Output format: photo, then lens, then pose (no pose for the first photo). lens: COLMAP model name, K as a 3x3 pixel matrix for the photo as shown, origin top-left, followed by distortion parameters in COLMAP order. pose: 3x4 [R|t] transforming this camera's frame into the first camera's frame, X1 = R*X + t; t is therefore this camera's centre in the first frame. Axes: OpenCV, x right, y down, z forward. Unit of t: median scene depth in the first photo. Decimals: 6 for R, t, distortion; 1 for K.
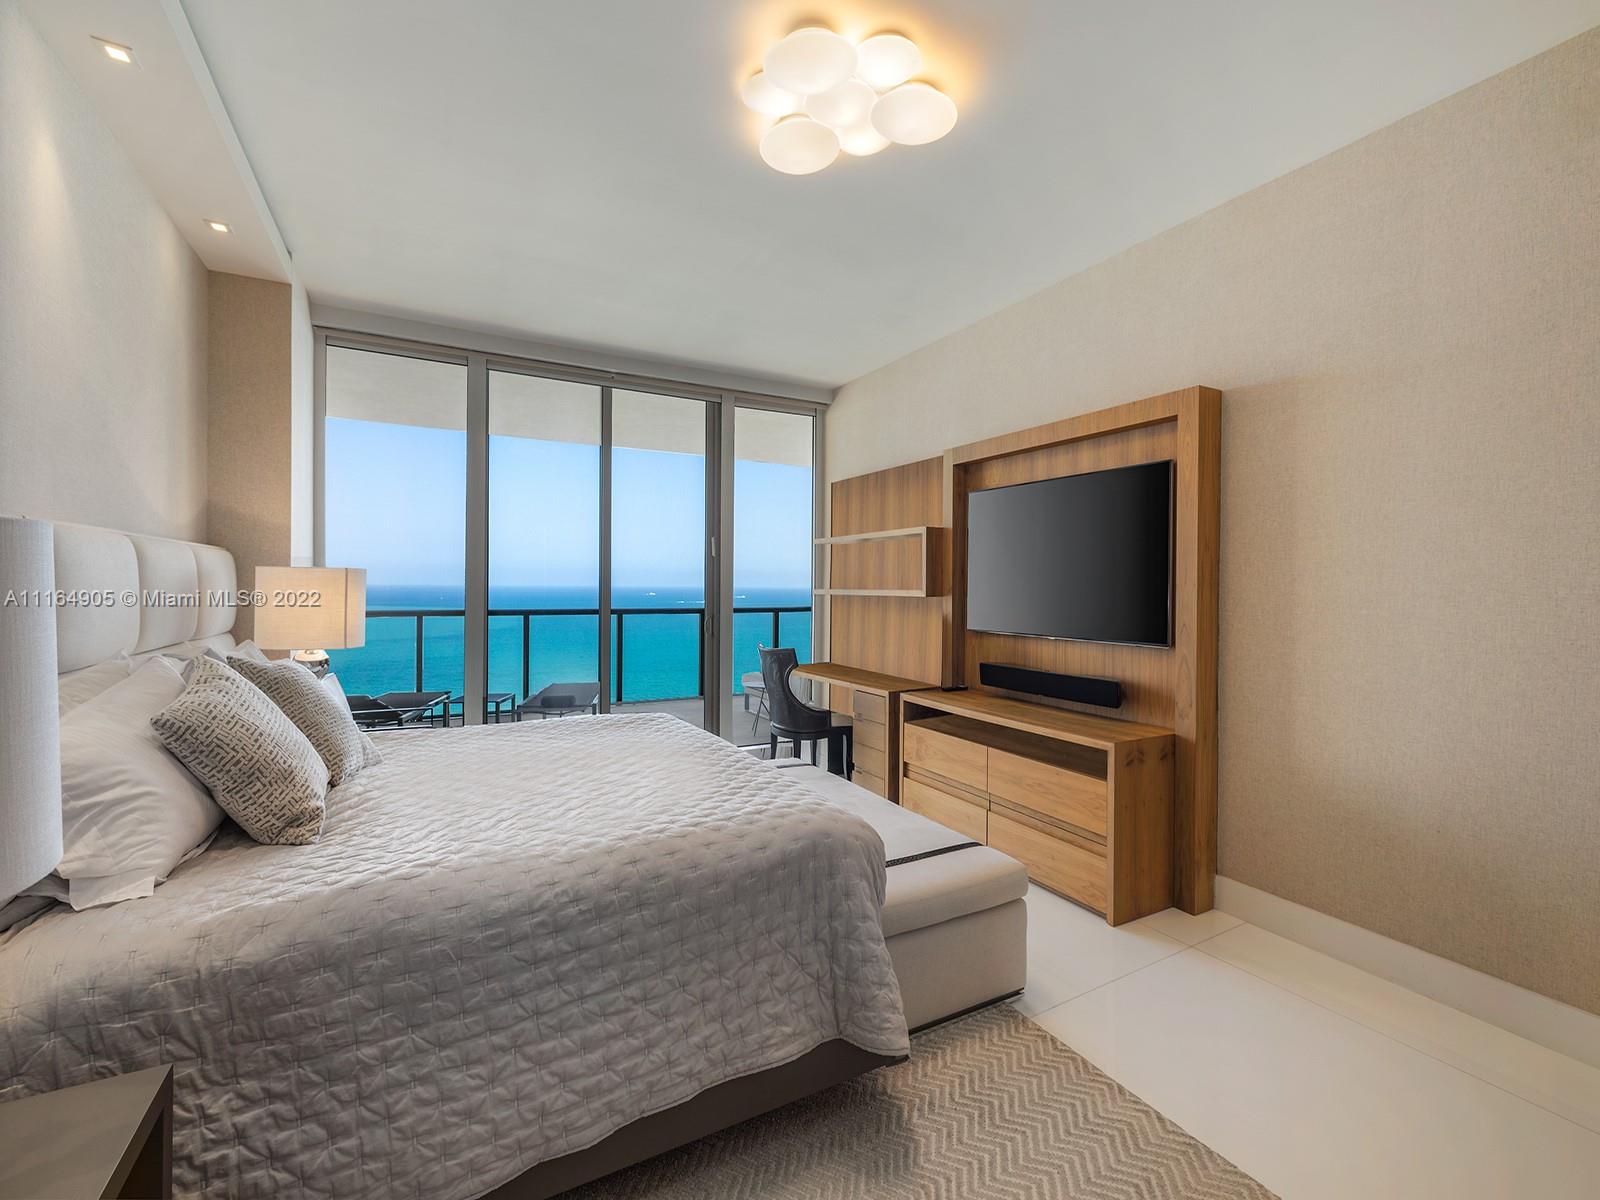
lens RADIAL K [[685.6, 0, 813.7], [0, 685.6, 592.0], [0, 0, 1]] dist [-0.000104, 0.000376]
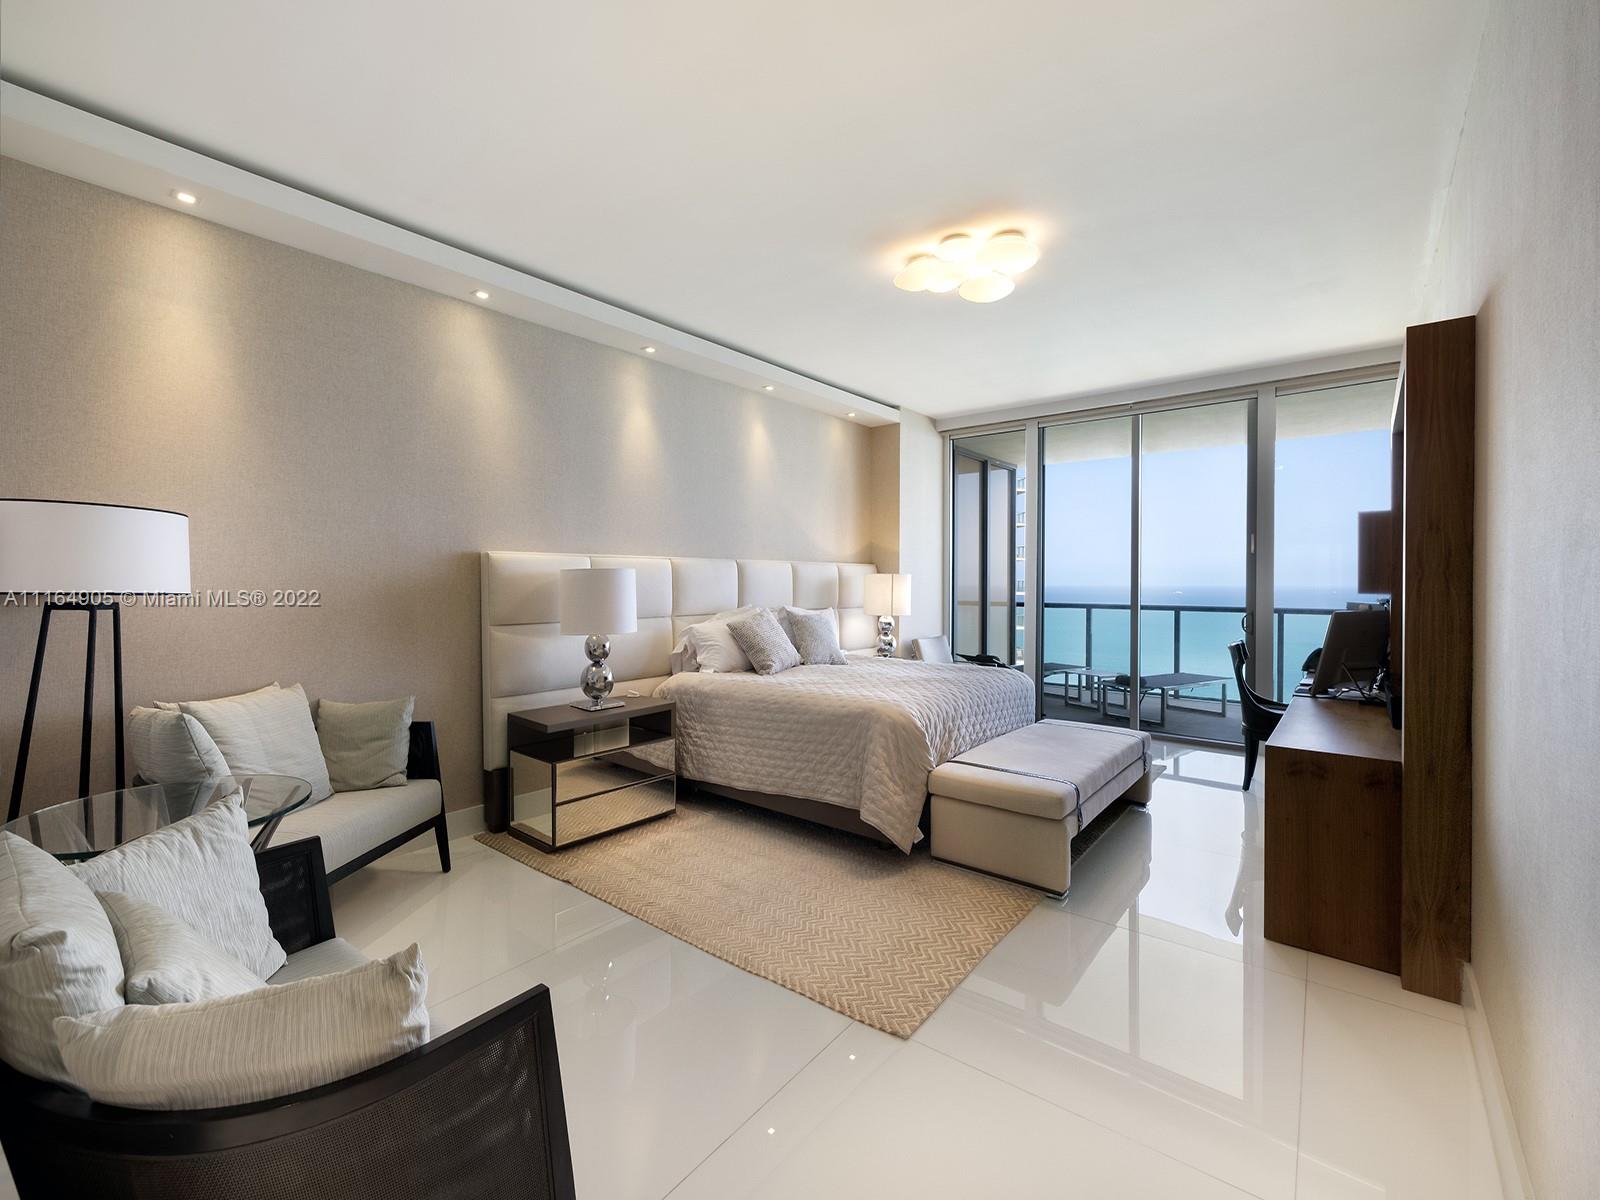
lens RADIAL K [[685.6, 0, 813.4], [0, 685.6, 591.4], [0, 0, 1]] dist [-0.000104, 0.000376]
pose [[0.395649, 0.004874, -0.918389, 1.977016], [-0.006670, 0.999975, 0.002434, 0.020086], [0.918377, 0.005163, 0.395672, 0.100774]]
